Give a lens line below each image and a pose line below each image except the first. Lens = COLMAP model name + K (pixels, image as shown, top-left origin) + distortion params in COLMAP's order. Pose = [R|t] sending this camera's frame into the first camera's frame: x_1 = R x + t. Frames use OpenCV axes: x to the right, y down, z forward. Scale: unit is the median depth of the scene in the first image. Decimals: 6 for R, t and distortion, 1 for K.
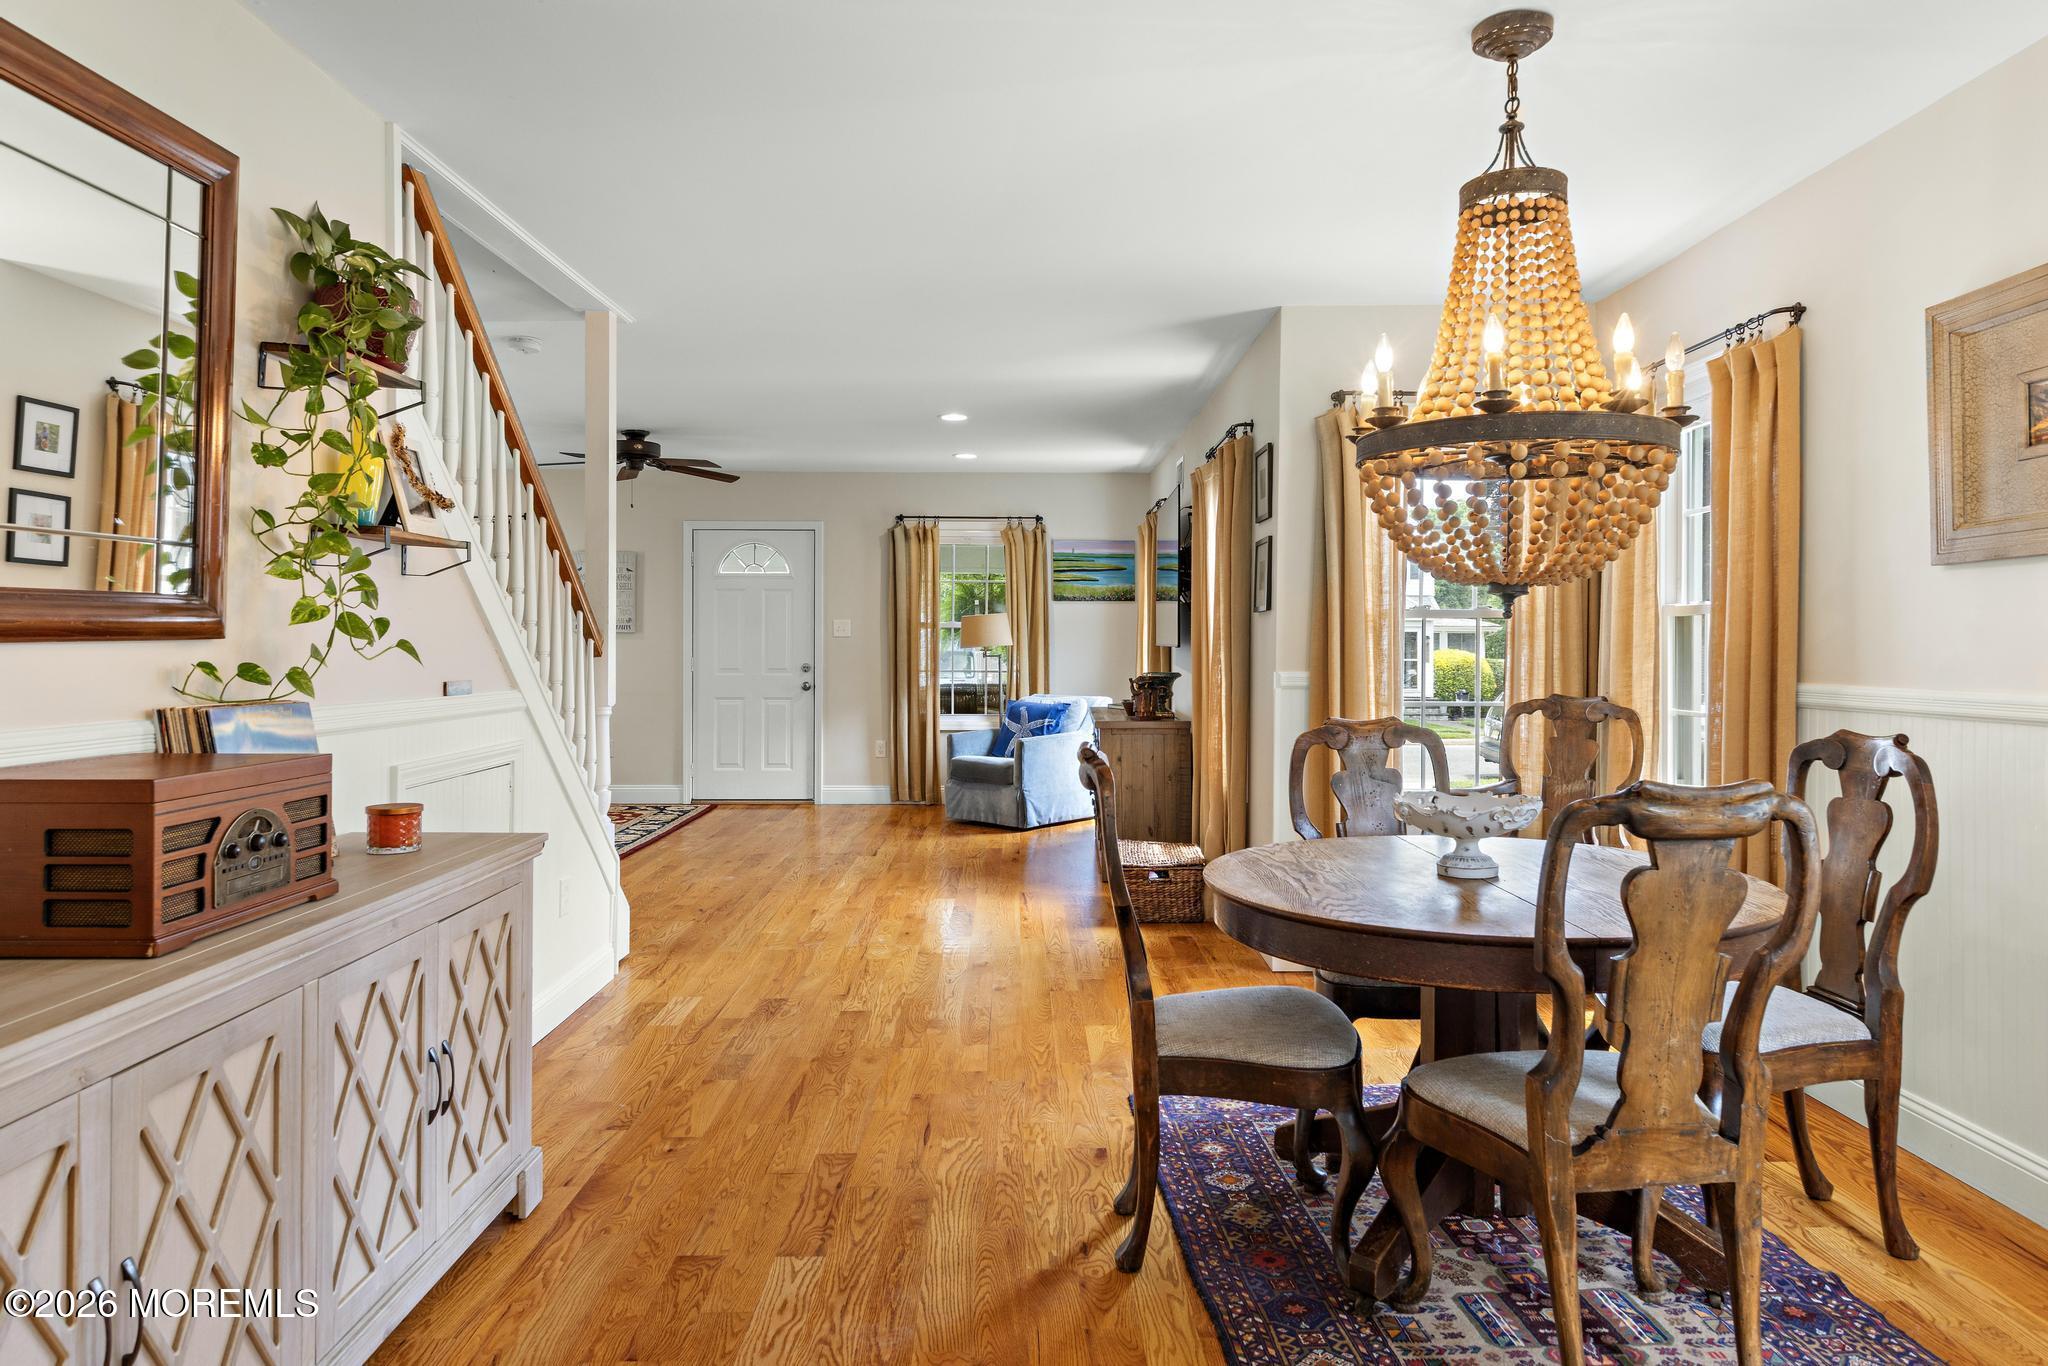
lens RADIAL K [[1241.4, 0, 1053.4], [0, 1241.4, 642.4], [0, 0, 1]] dist [0.012388, -0.001019]
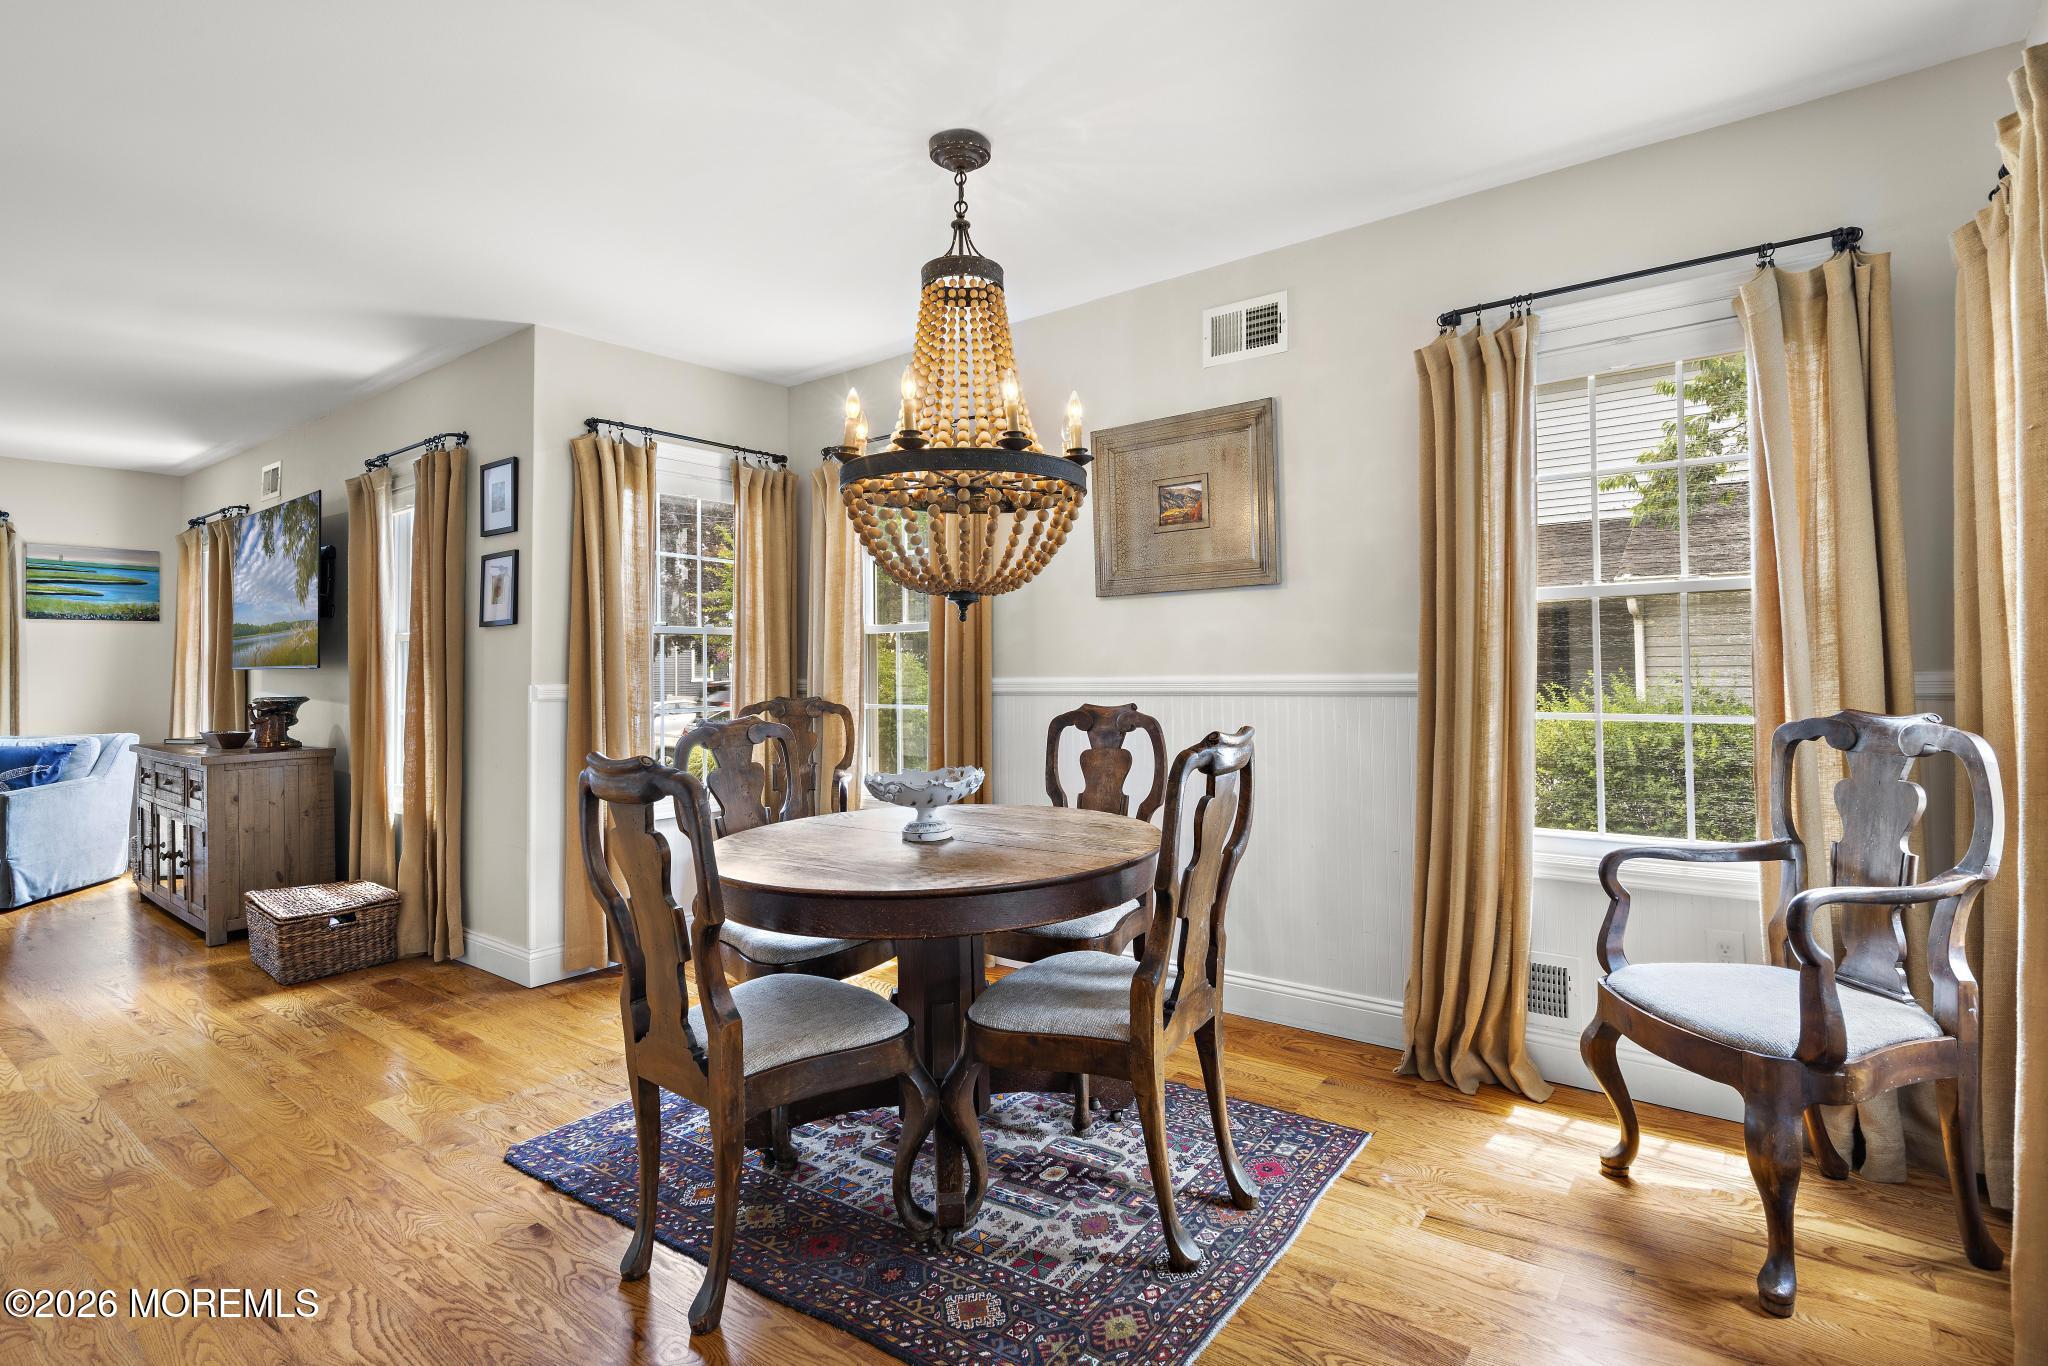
lens RADIAL K [[985.8, 0, 1032.9], [0, 985.8, 640.1], [0, 0, 1]] dist [0.005065, -0.000461]
pose [[0.623452, 0.009228, 0.781808, -0.210331], [0.015652, 0.999583, -0.024280, 0.014203], [-0.781705, 0.027374, 0.623047, 0.207125]]
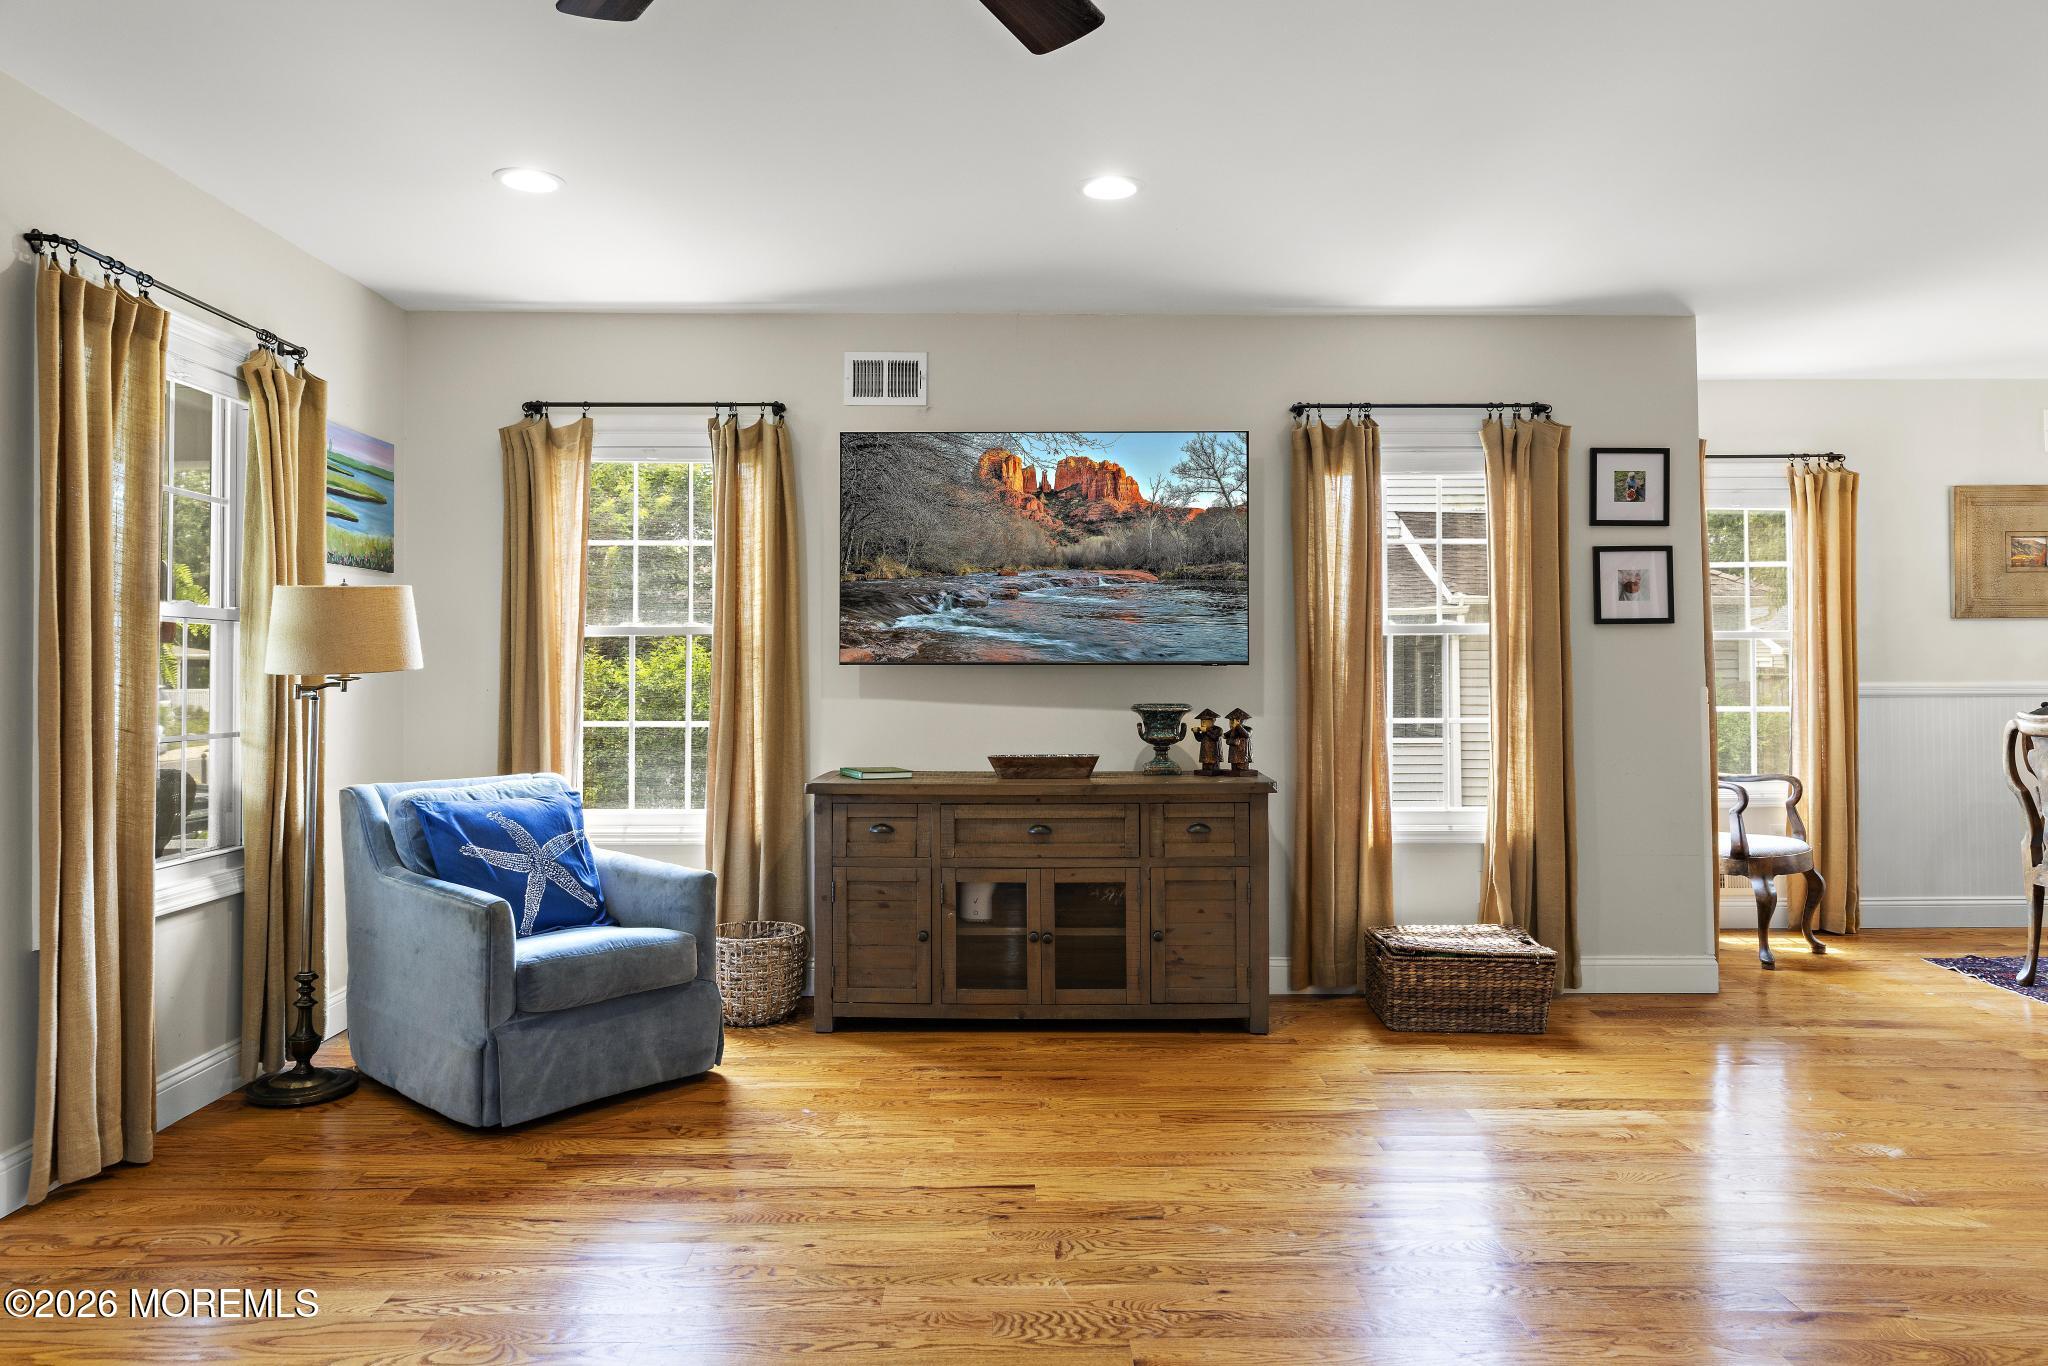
lens RADIAL K [[1349.9, 0, 1019.1], [0, 1349.9, 638.7], [0, 0, 1]] dist [0.004268, 0.000913]
pose [[0.016677, 0.019538, 0.999670, -0.986536], [0.002650, 0.999805, -0.019585, 0.005265], [-0.999857, 0.002976, 0.016622, 1.678189]]
